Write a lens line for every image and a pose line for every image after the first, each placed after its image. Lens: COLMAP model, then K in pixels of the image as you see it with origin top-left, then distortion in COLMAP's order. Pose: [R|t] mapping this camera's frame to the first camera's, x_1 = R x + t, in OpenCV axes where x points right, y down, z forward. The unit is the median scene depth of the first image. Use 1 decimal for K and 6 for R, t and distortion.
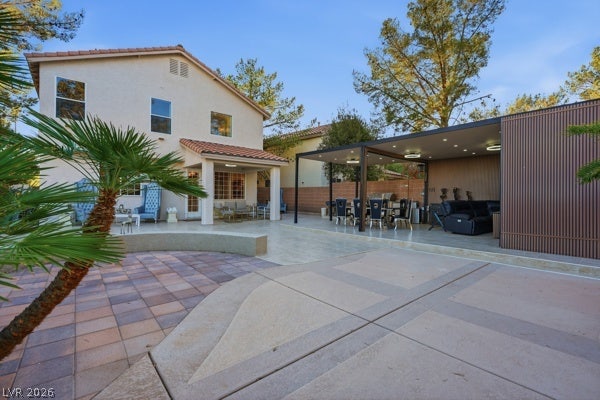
lens RADIAL K [[270.1, 0, 298.1], [0, 270.1, 198.1], [0, 0, 1]] dist [-0.000154, 0.000026]
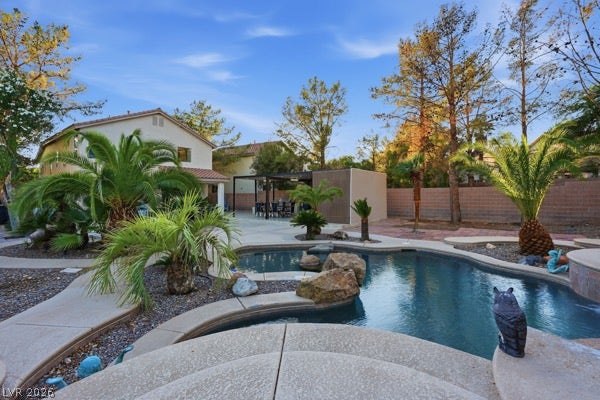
lens RADIAL K [[270.1, 0, 298.1], [0, 270.1, 198.1], [0, 0, 1]] dist [-0.000154, 0.000026]
pose [[0.979624, -0.008848, 0.200643, 0.035450], [0.007453, 0.999943, 0.007707, -0.026922], [-0.200700, -0.006055, 0.979634, -0.565584]]
